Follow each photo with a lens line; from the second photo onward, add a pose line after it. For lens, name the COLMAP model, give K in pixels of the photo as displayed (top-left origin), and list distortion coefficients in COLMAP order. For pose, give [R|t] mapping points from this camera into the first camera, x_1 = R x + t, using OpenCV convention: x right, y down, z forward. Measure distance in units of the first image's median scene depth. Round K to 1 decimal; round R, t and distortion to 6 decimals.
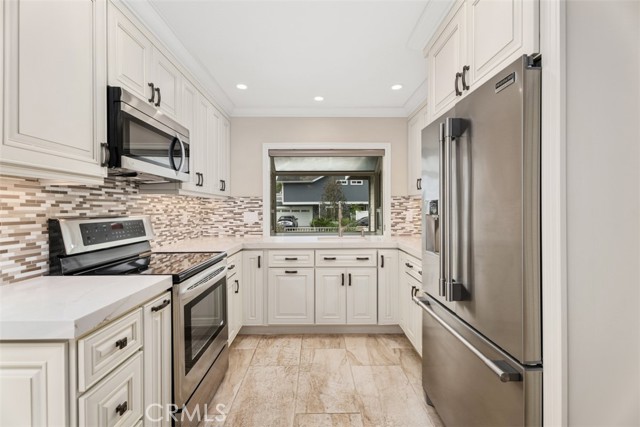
lens RADIAL K [[285.0, 0, 319.9], [0, 285.0, 208.6], [0, 0, 1]] dist [0.001798, 0.000196]
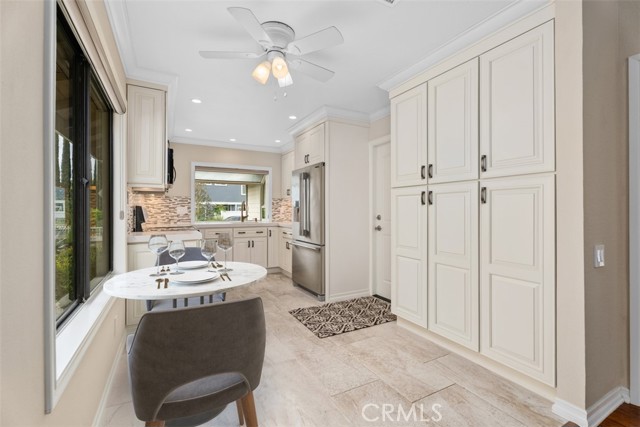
lens RADIAL K [[285.0, 0, 319.4], [0, 285.0, 210.0], [0, 0, 1]] dist [0.001798, 0.000196]
pose [[0.885986, 0.003441, 0.463699, -0.327922], [-0.003873, 0.999992, -0.000021, 0.028411], [-0.463696, -0.001778, 0.885993, -0.730451]]
